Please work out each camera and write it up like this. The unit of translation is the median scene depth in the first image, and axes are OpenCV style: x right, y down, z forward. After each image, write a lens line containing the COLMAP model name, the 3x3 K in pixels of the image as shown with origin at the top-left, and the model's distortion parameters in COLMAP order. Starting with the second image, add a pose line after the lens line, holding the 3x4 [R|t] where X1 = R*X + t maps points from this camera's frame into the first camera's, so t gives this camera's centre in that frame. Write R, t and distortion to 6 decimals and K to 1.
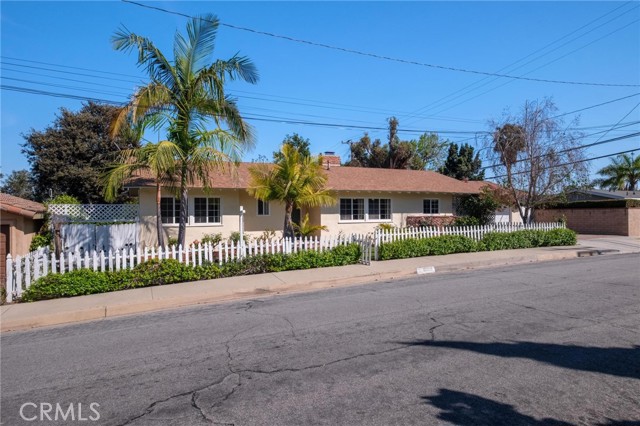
lens RADIAL K [[387.5, 0, 319.4], [0, 387.5, 215.8], [0, 0, 1]] dist [-0.000108, -0.000055]
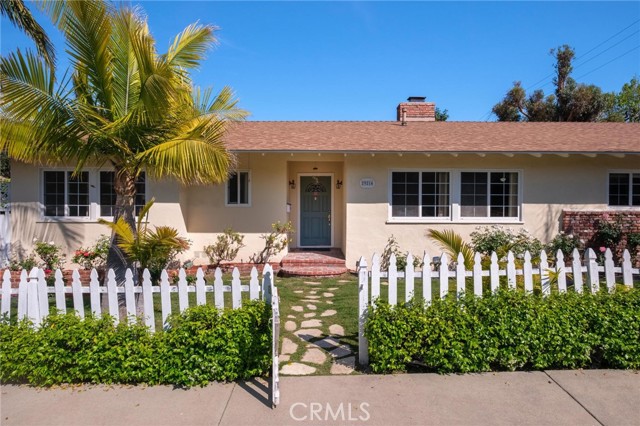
lens RADIAL K [[382.7, 0, 320.0], [0, 382.7, 213.0], [0, 0, 1]] dist [-0.001469, 0.000181]
pose [[0.909855, 0.018793, -0.414501, 0.160689], [-0.014368, 0.999802, 0.013792, 0.001128], [0.414678, -0.006594, 0.909945, 0.504604]]
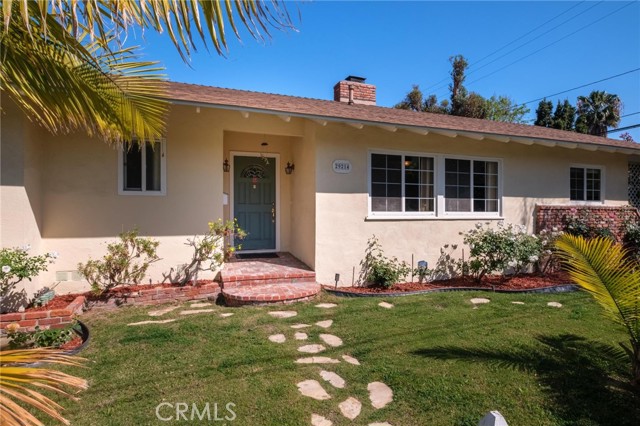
lens RADIAL K [[356.3, 0, 336.6], [0, 356.3, 209.0], [0, 0, 1]] dist [0.015539, 0.000524]
pose [[0.997919, 0.024082, -0.059809, 0.039385], [-0.023310, 0.999636, 0.013565, 0.004593], [0.060114, -0.012143, 0.998118, 0.624589]]
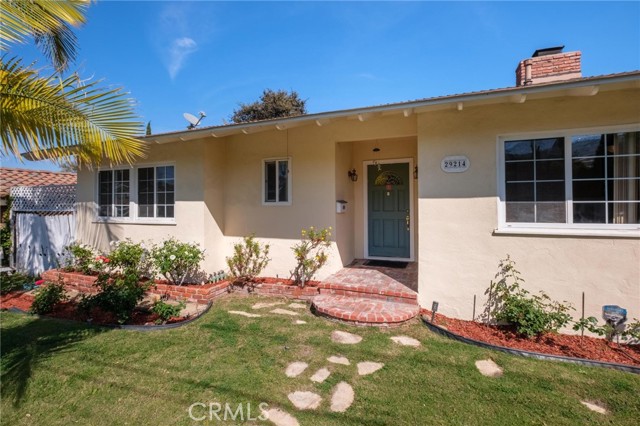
lens RADIAL K [[296.2, 0, 320.2], [0, 296.2, 207.2], [0, 0, 1]] dist [0.000066, -0.000111]
pose [[0.685354, 0.012292, -0.728106, 0.108618], [-0.006507, 0.999921, 0.010755, -0.000464], [0.728181, -0.002633, 0.685380, 0.729132]]
